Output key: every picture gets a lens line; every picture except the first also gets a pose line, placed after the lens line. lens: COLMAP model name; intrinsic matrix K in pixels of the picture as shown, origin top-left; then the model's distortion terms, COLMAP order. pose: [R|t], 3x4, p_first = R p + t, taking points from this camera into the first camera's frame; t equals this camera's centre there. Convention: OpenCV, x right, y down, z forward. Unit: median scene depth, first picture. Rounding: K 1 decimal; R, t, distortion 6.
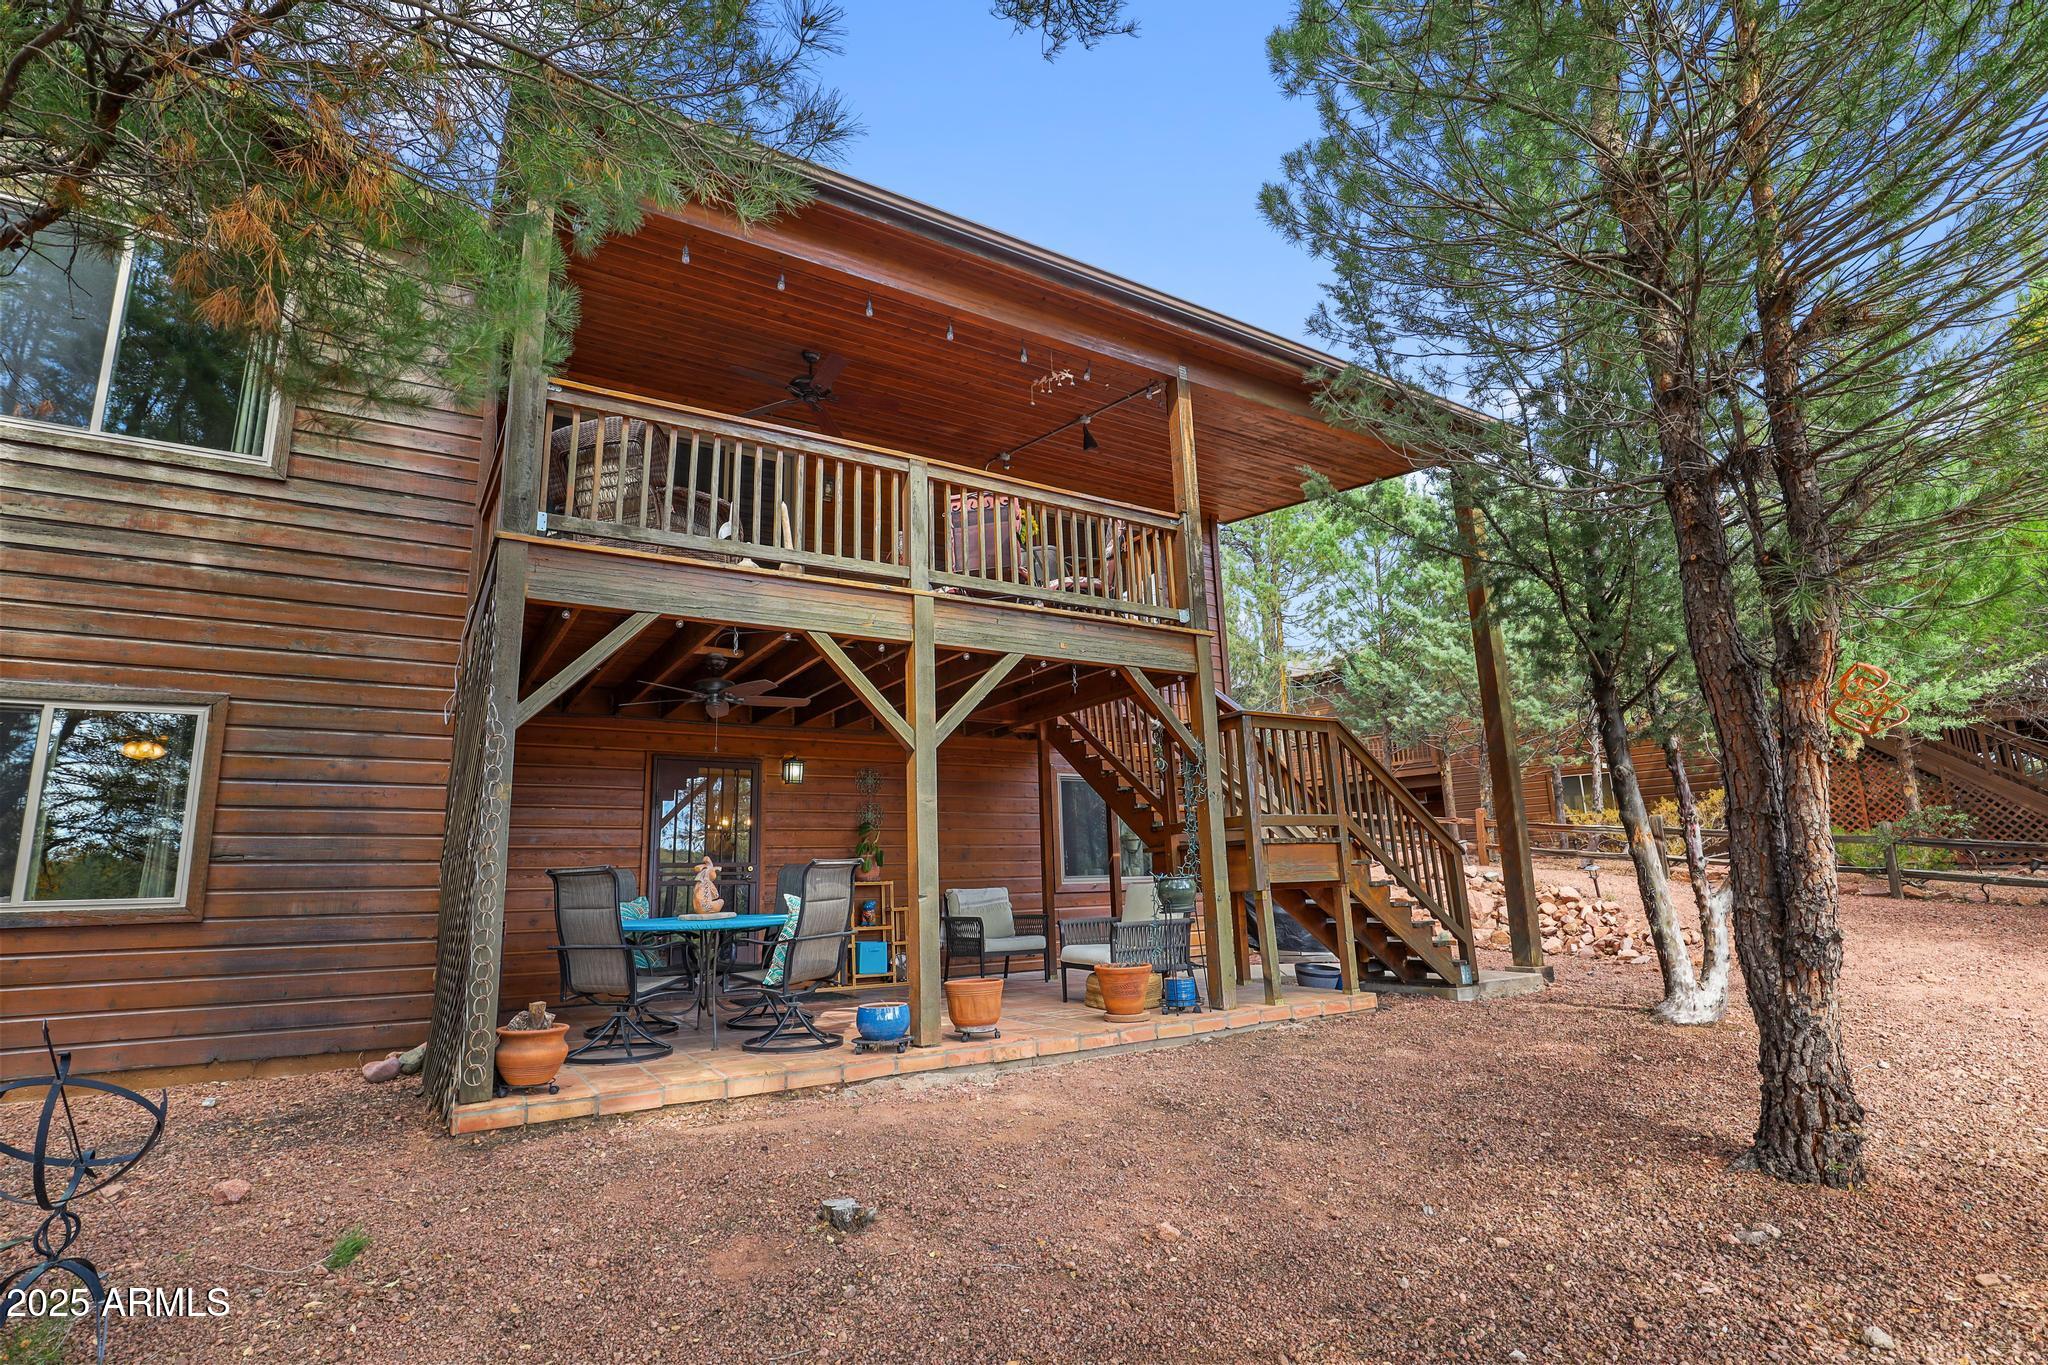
lens RADIAL K [[993.0, 0, 1024.0], [0, 993.0, 682.5], [0, 0, 1]] dist [-0.024717, 0.001607]
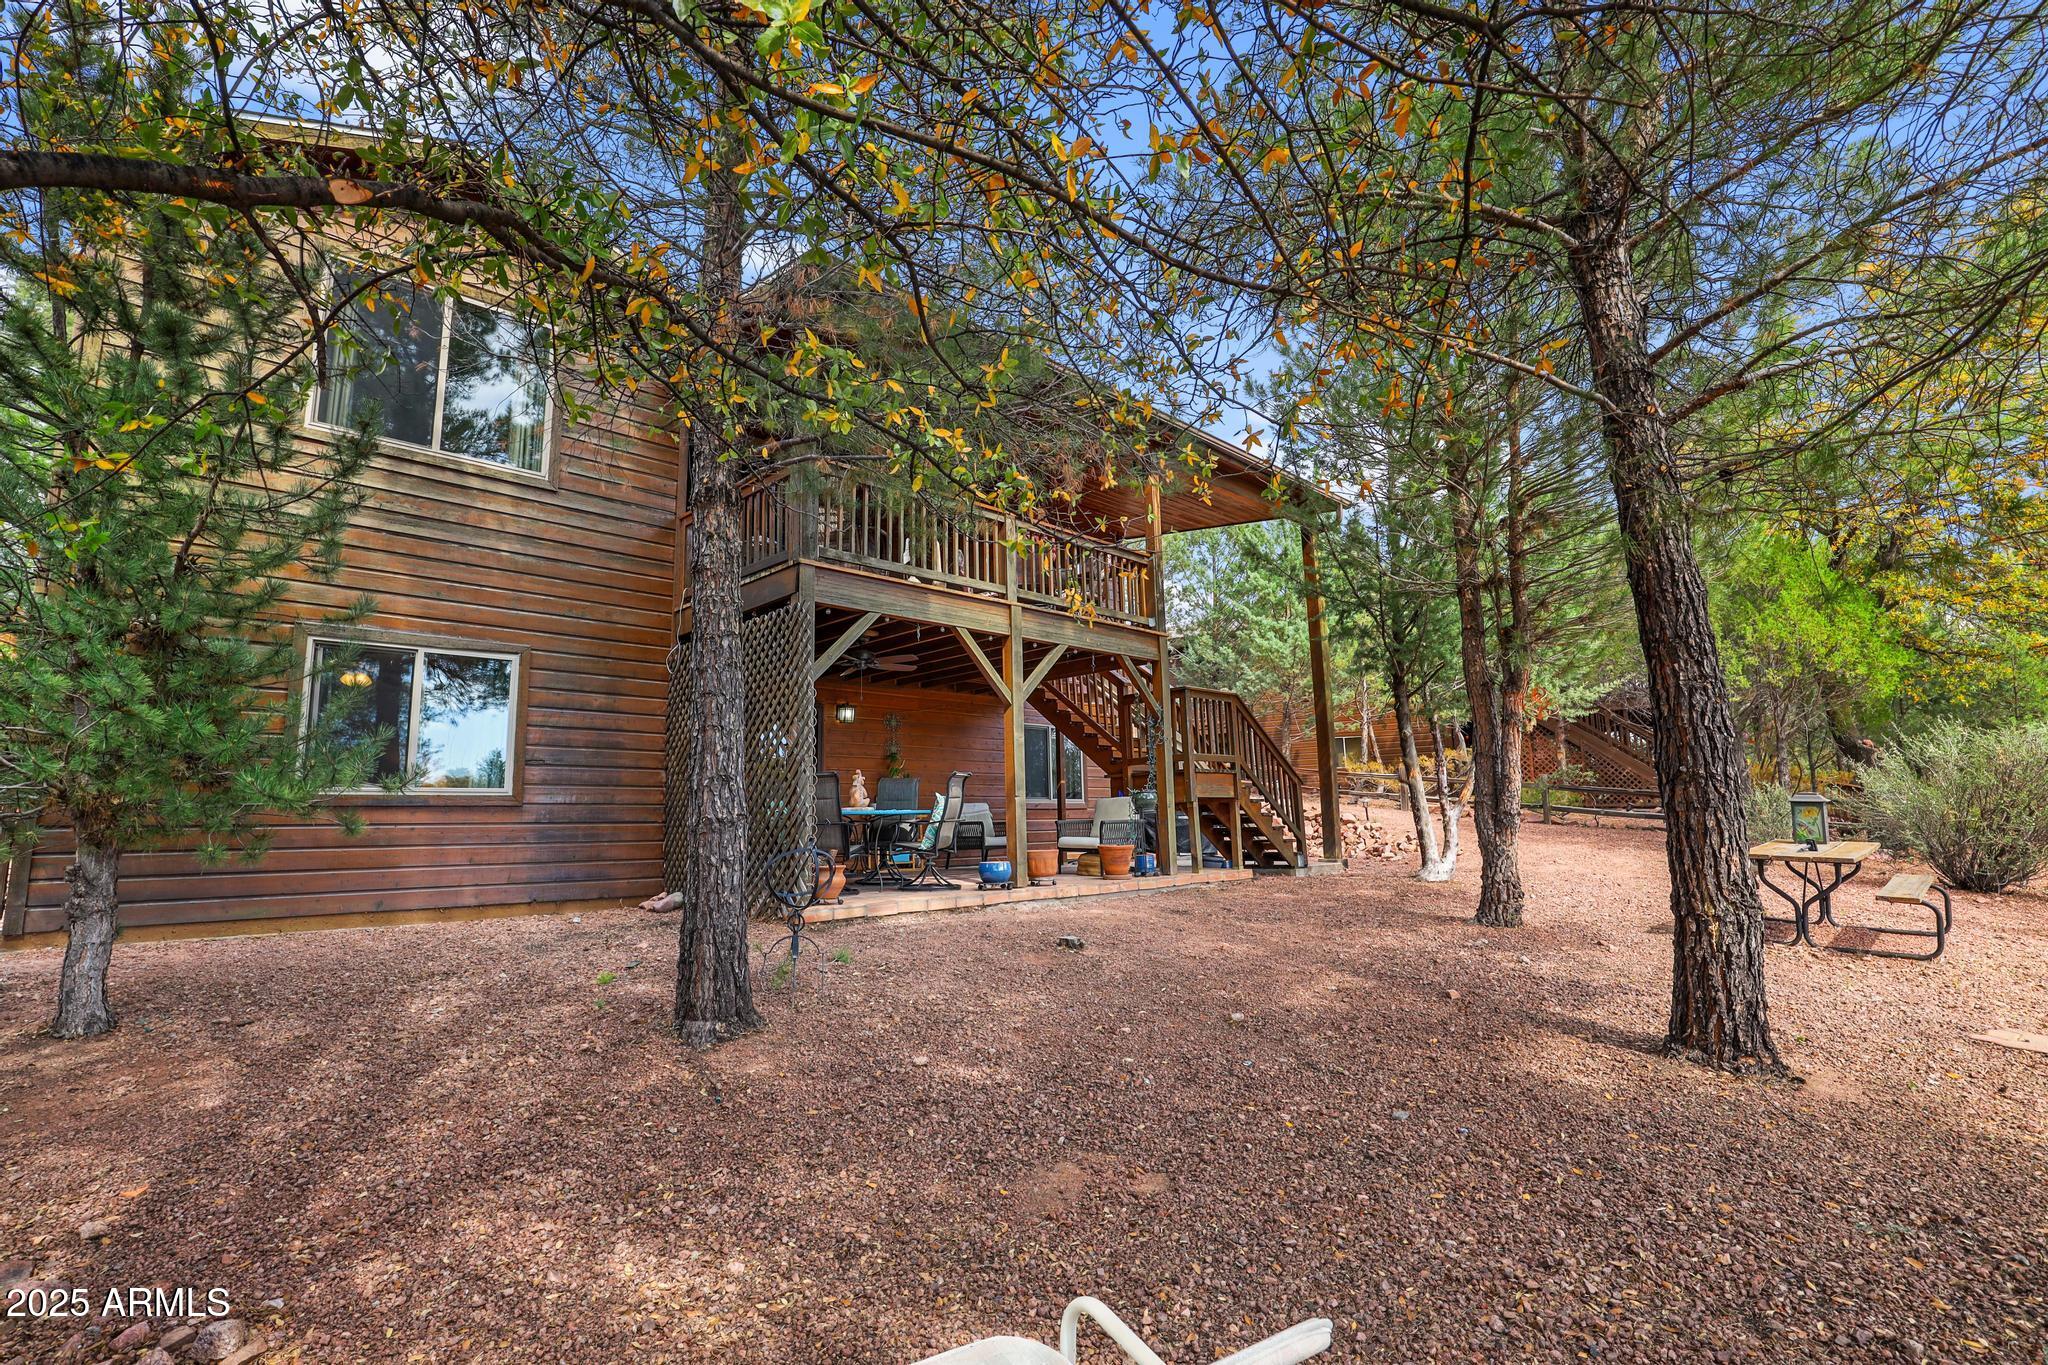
lens RADIAL K [[939.4, 0, 1024.0], [0, 939.4, 682.5], [0, 0, 1]] dist [-0.023593, -0.000105]
pose [[0.977405, 0.044526, 0.206633, -0.380341], [-0.054439, 0.997611, 0.042538, -0.030466], [-0.204245, -0.052826, 0.977493, -0.437334]]
